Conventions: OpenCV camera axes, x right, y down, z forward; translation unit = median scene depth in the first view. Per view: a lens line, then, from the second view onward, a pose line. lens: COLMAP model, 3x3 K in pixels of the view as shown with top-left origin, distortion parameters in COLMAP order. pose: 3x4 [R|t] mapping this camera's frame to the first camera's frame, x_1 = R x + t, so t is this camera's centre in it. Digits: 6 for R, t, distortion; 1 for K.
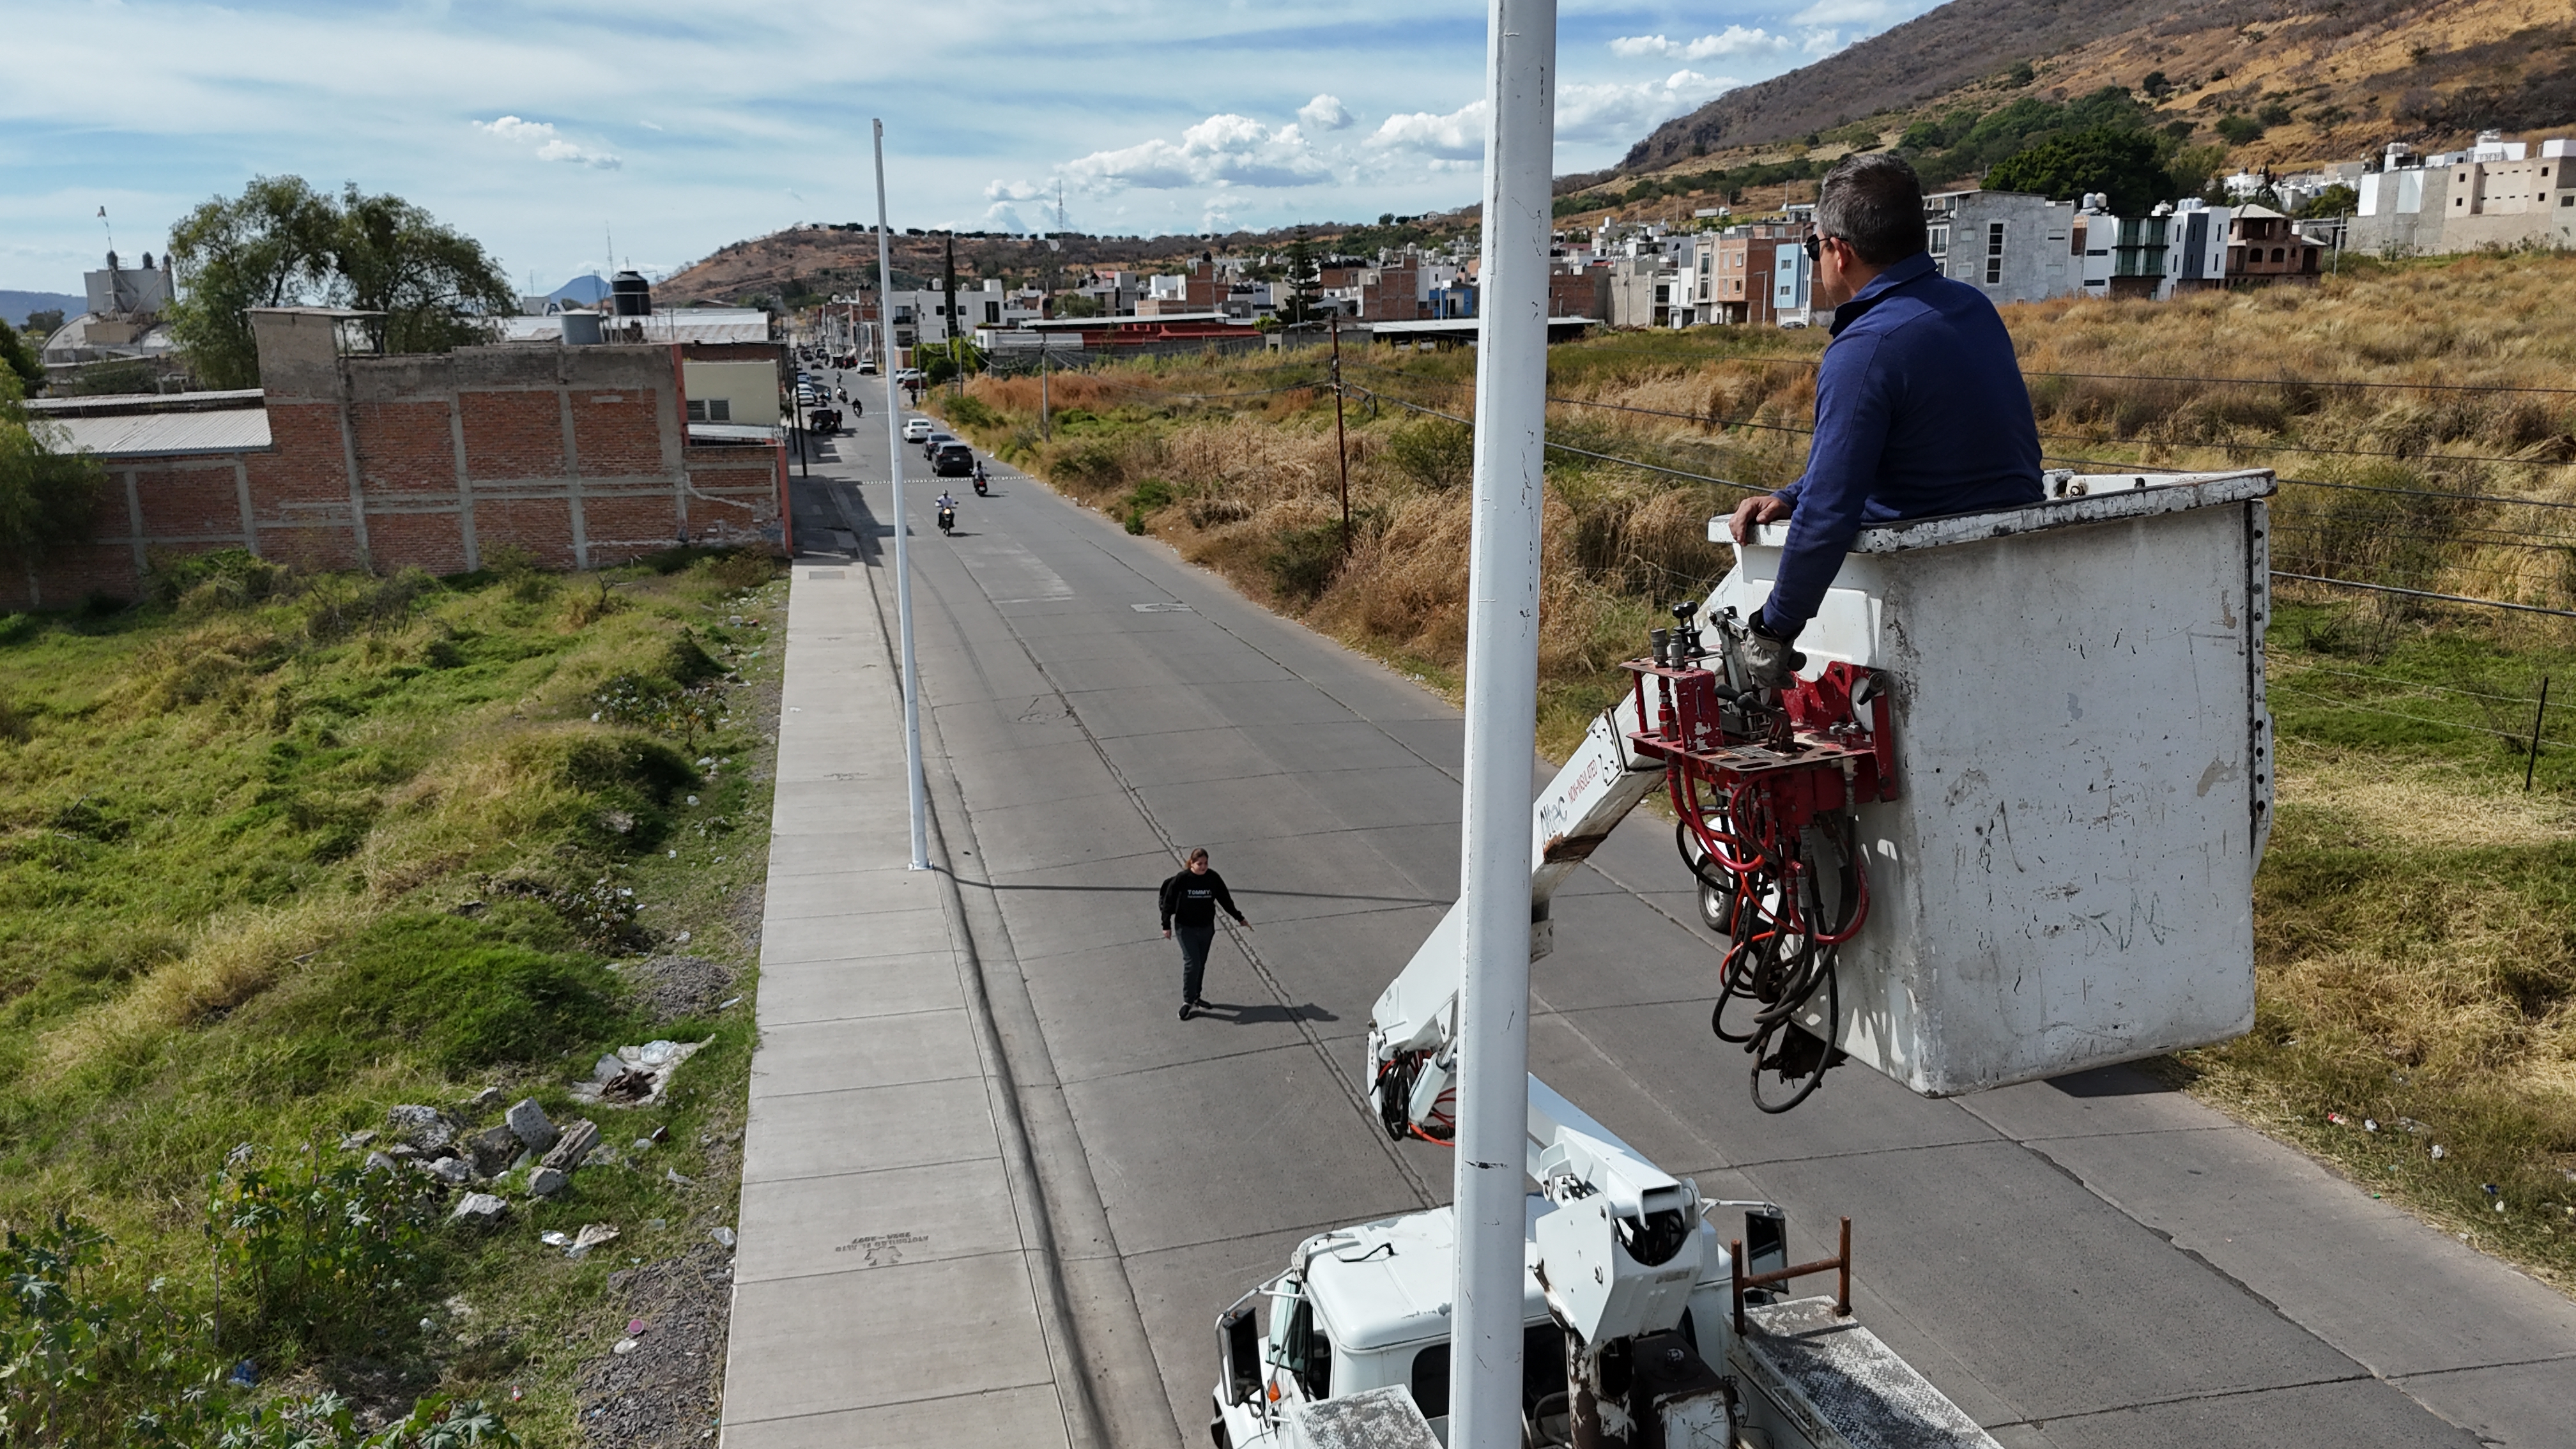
lens RADIAL K [[1920.7, 0, 1275.1], [0, 1920.7, 718.1], [0, 0, 1]] dist [0.065804, -0.027343]
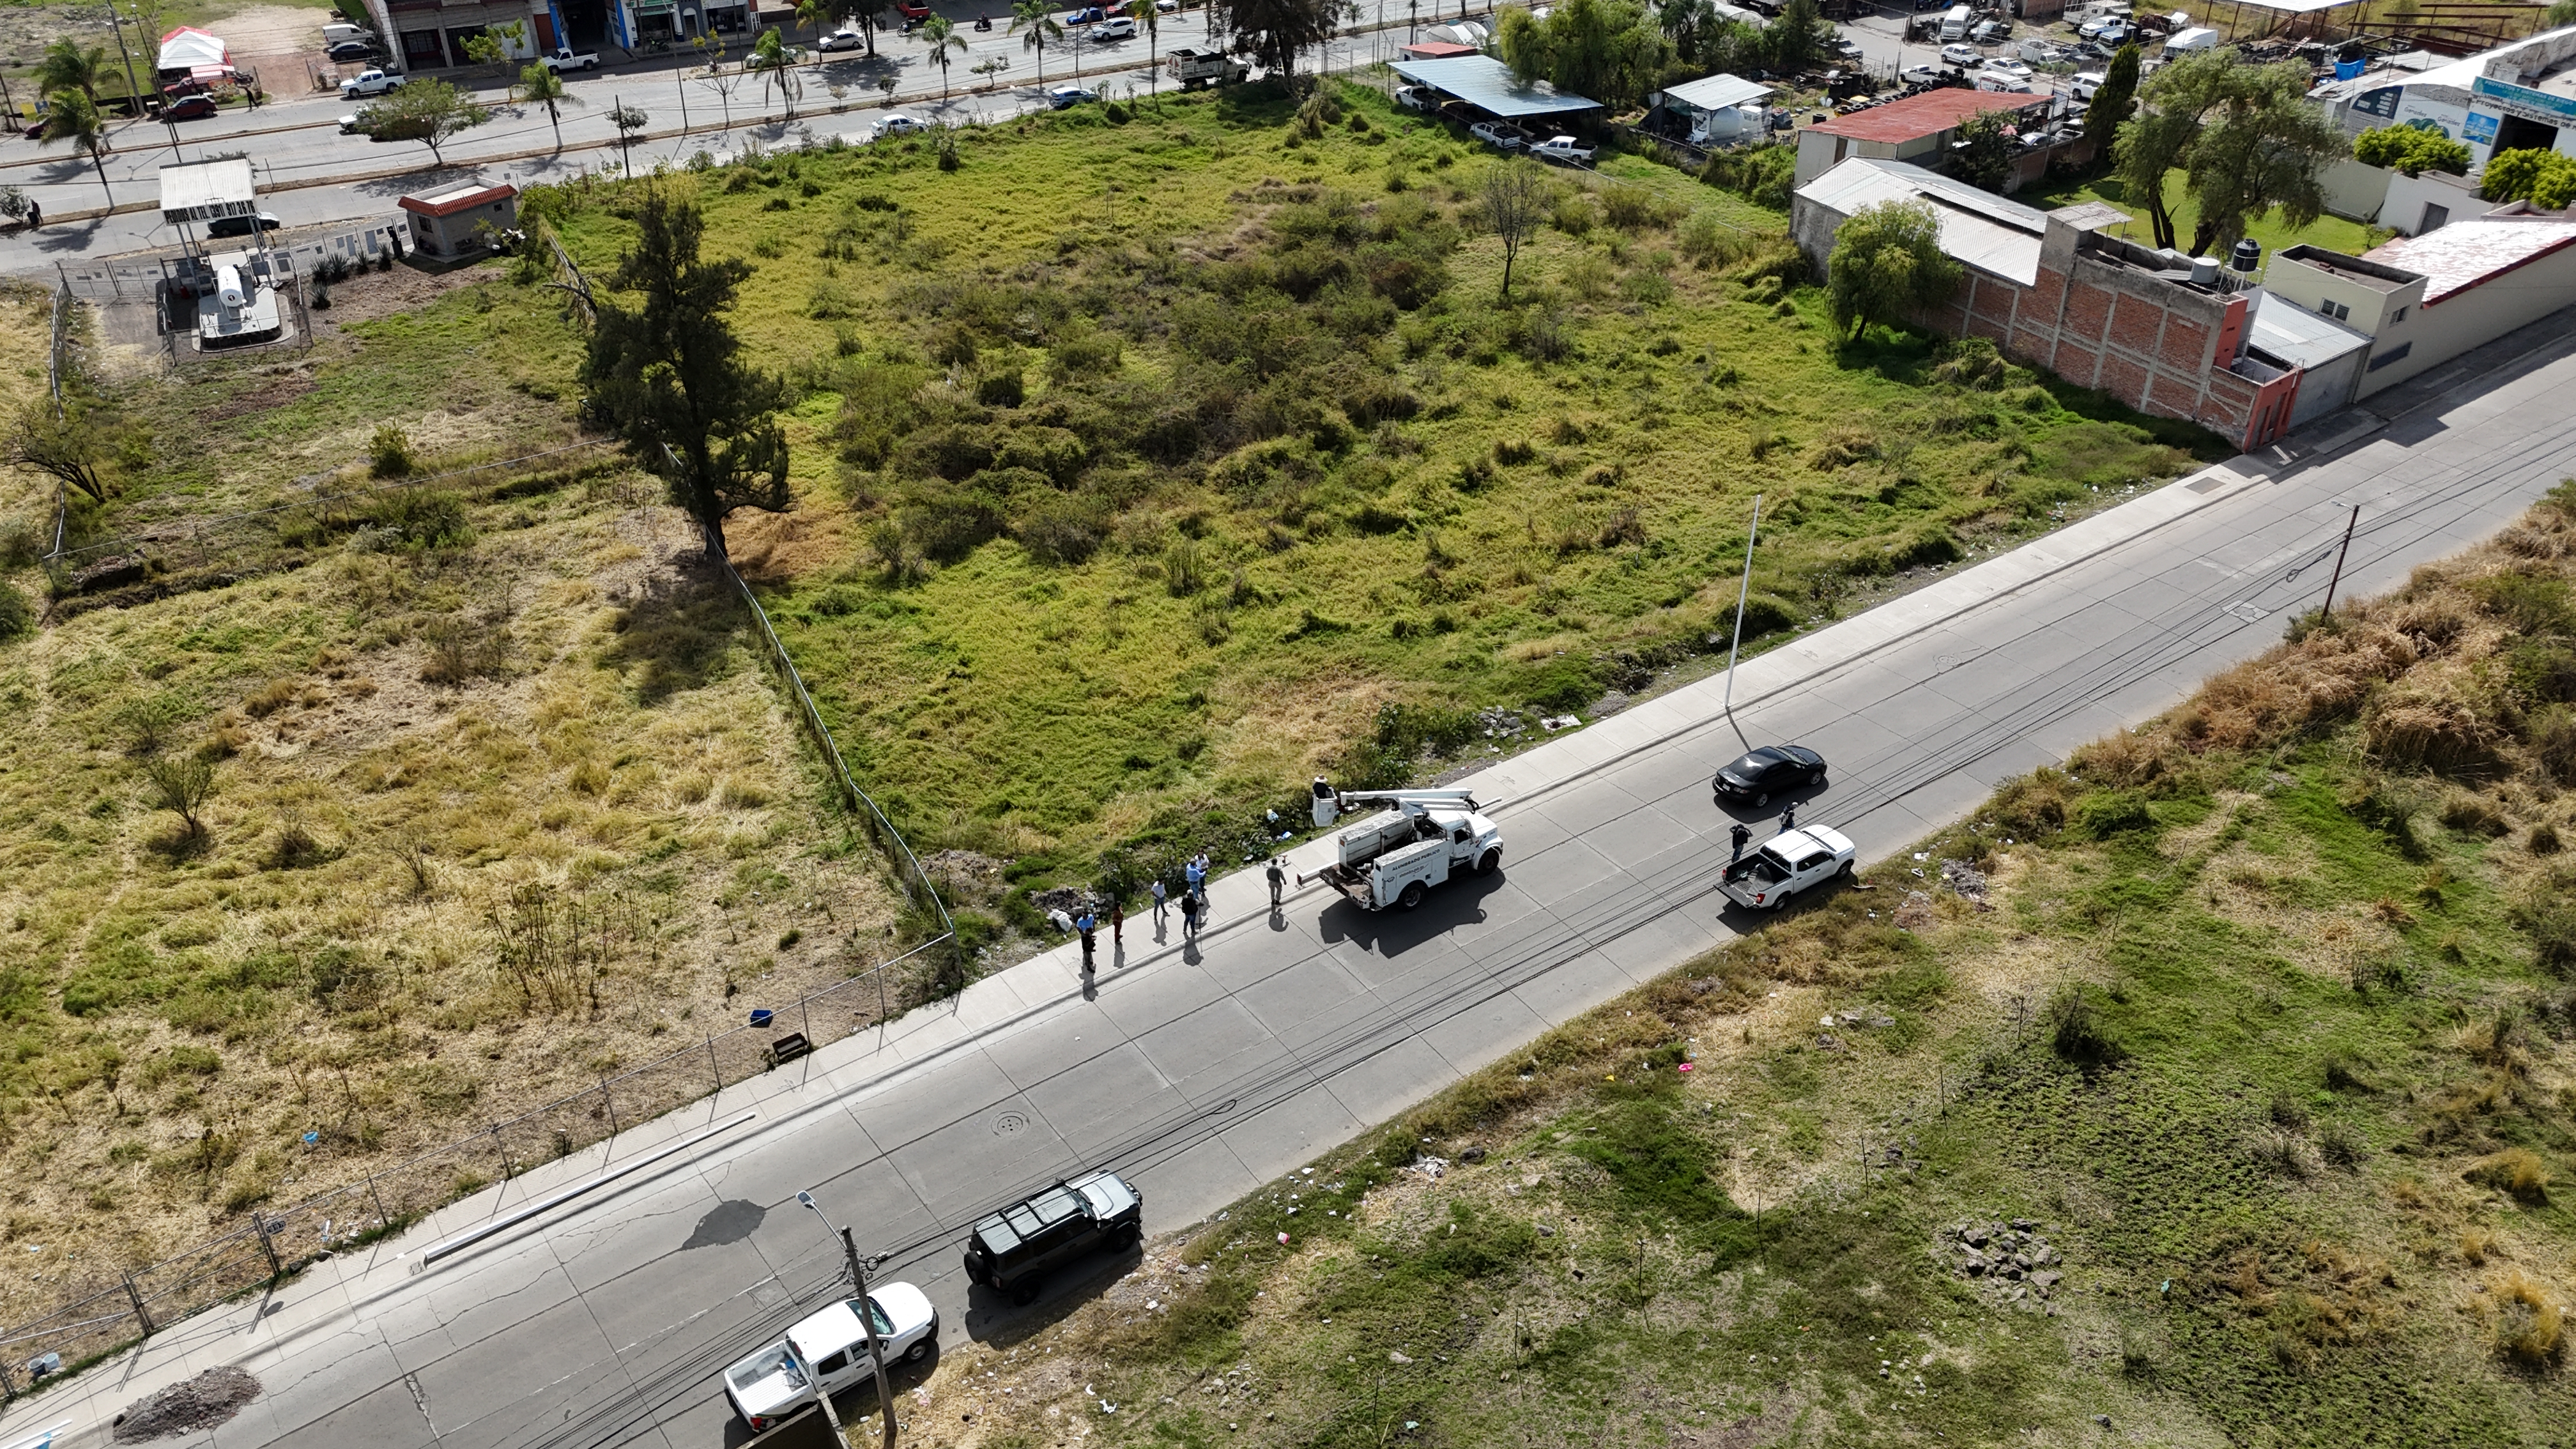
lens RADIAL K [[1920.7, 0, 1284.5], [0, 1920.7, 744.6], [0, 0, 1]] dist [0.065804, -0.027343]
pose [[0.394196, 0.510386, -0.764274, 0.785710], [-0.195830, 0.859162, 0.472748, -0.483811], [0.897920, -0.036687, 0.438627, -0.408371]]
